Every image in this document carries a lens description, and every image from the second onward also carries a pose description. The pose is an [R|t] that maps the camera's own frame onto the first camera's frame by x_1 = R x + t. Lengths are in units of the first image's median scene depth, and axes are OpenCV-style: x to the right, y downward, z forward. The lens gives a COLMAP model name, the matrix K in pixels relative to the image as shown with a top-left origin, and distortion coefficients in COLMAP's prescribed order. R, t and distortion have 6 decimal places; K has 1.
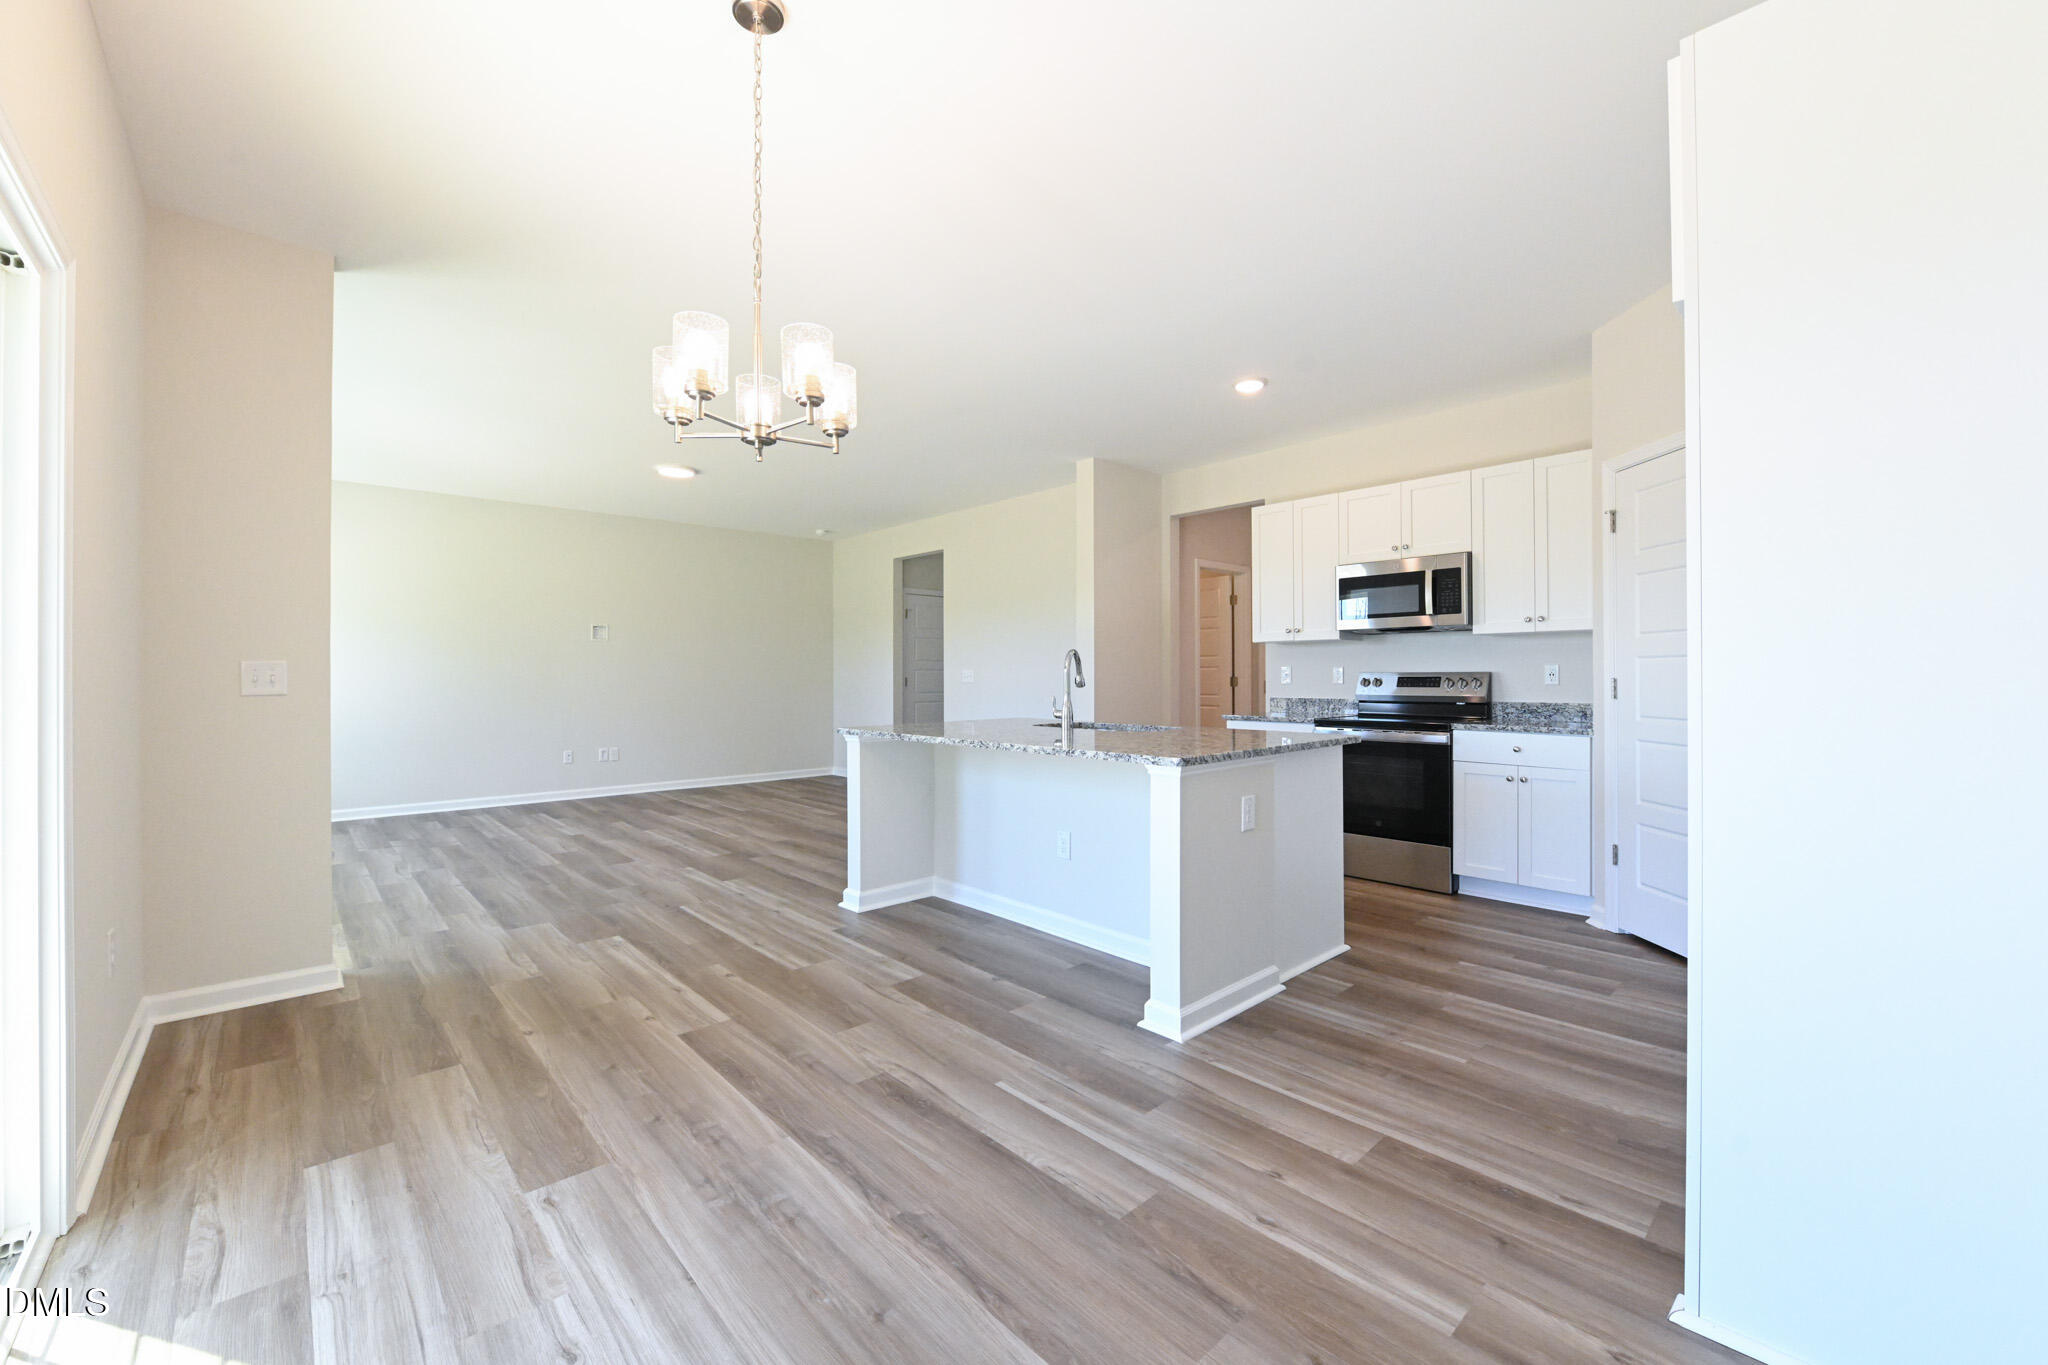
lens RADIAL K [[814.3, 0, 1020.3], [0, 814.3, 672.0], [0, 0, 1]] dist [0.000191, -0.006971]
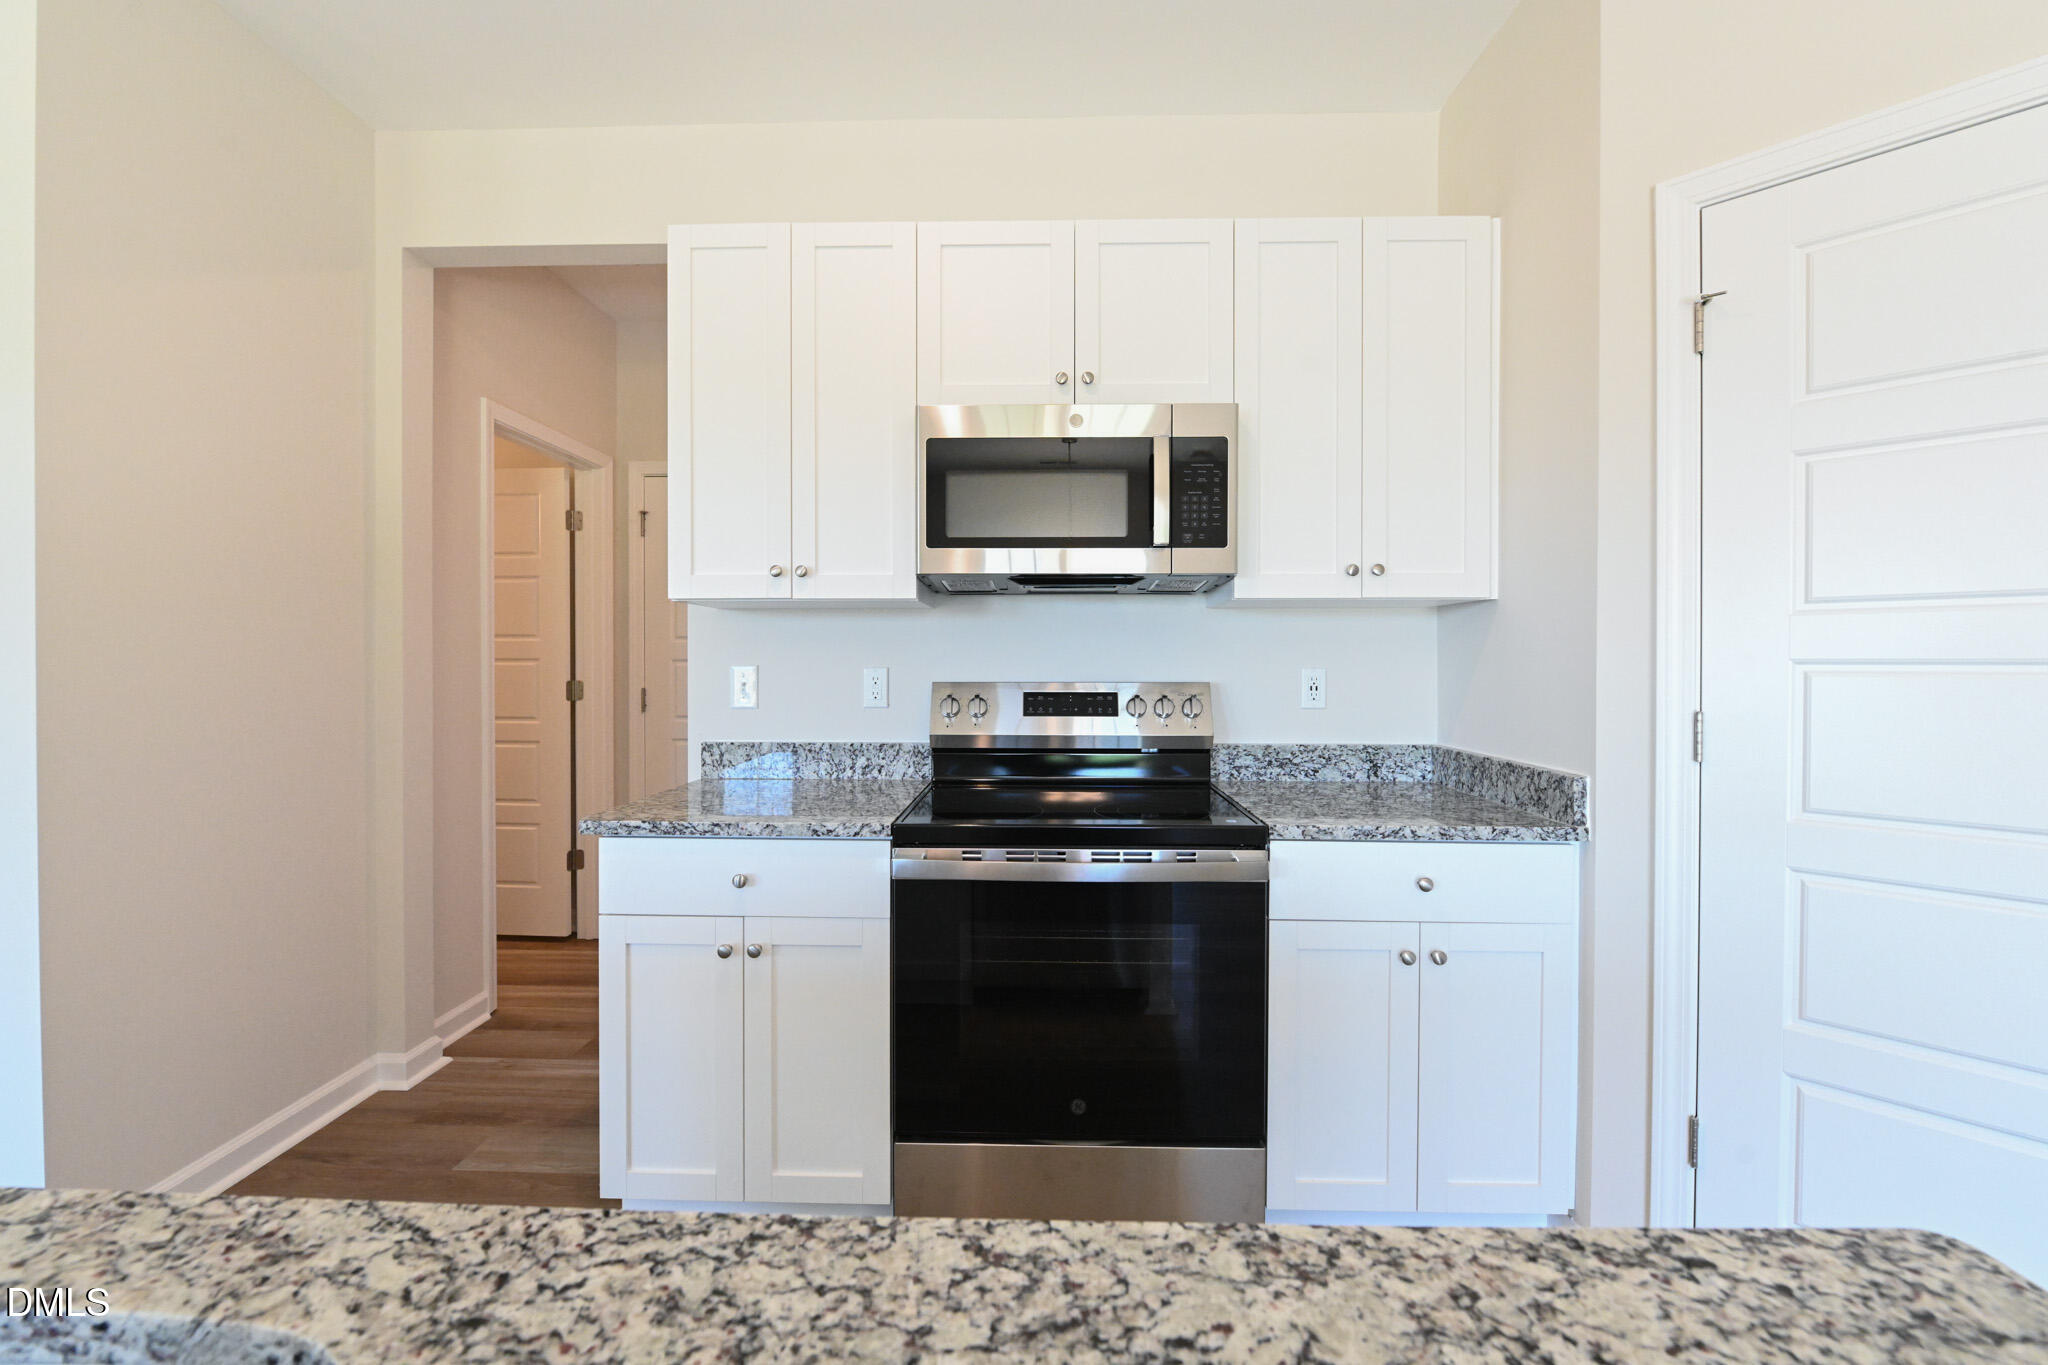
lens RADIAL K [[814.3, 0, 1020.3], [0, 814.3, 672.0], [0, 0, 1]] dist [0.000191, -0.006971]
pose [[0.696467, -0.005015, 0.717572, 0.150476], [-0.006879, 0.999883, 0.013664, -0.011399], [-0.717556, -0.014453, 0.696351, 0.712974]]
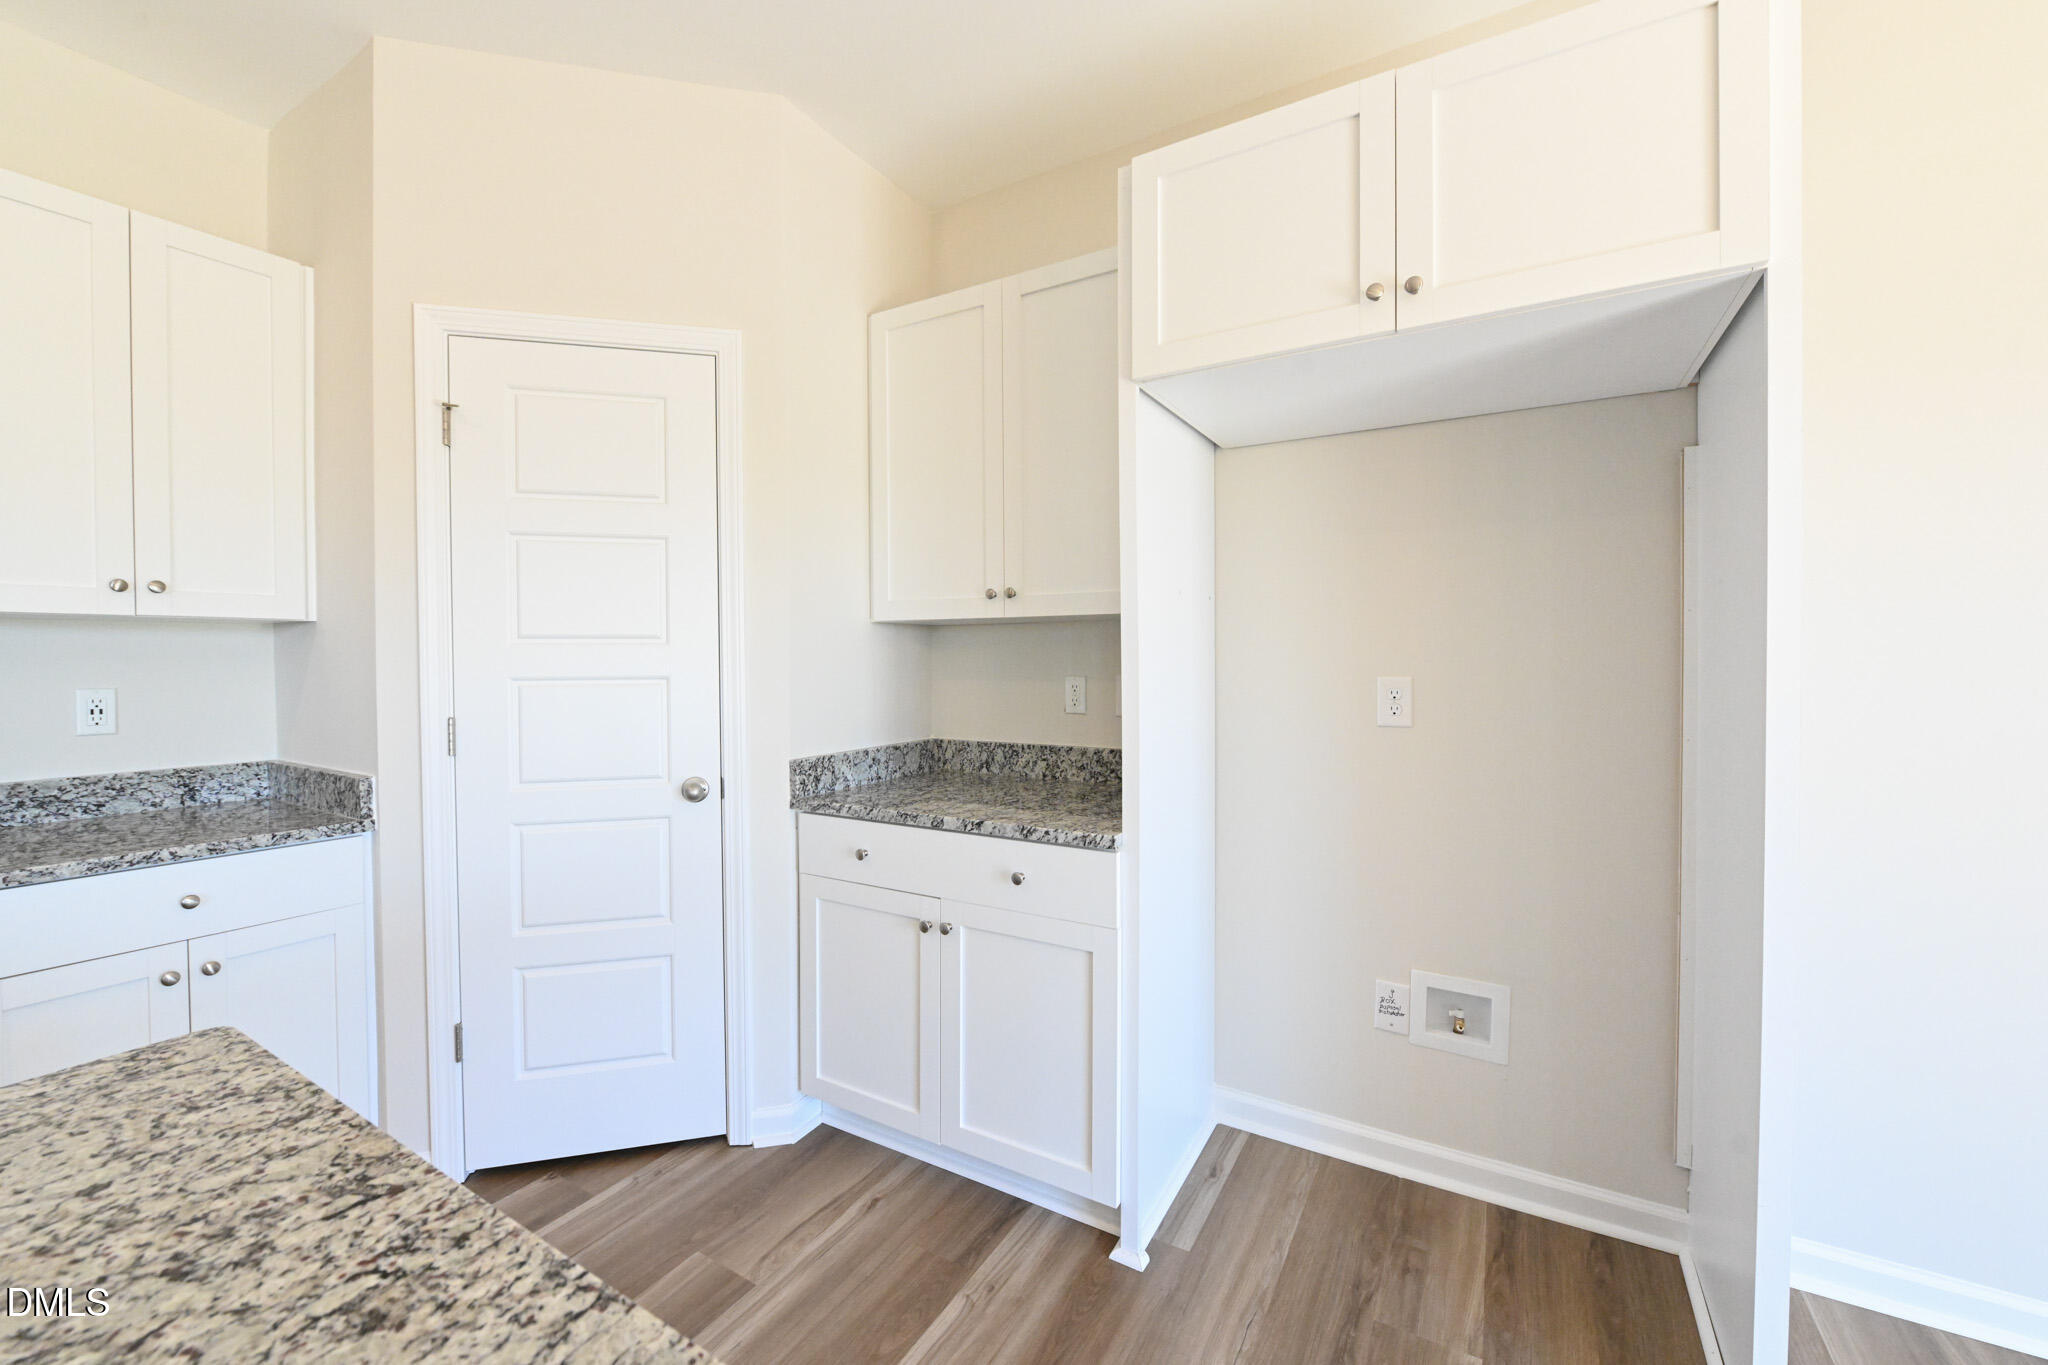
lens RADIAL K [[811.2, 0, 1025.2], [0, 811.2, 667.0], [0, 0, 1]] dist [-0.011155, 0.000219]
pose [[-0.288183, -0.007902, 0.957543, 0.082698], [0.001213, 0.999962, 0.008618, -0.022125], [-0.957575, 0.003645, -0.288162, 0.586113]]
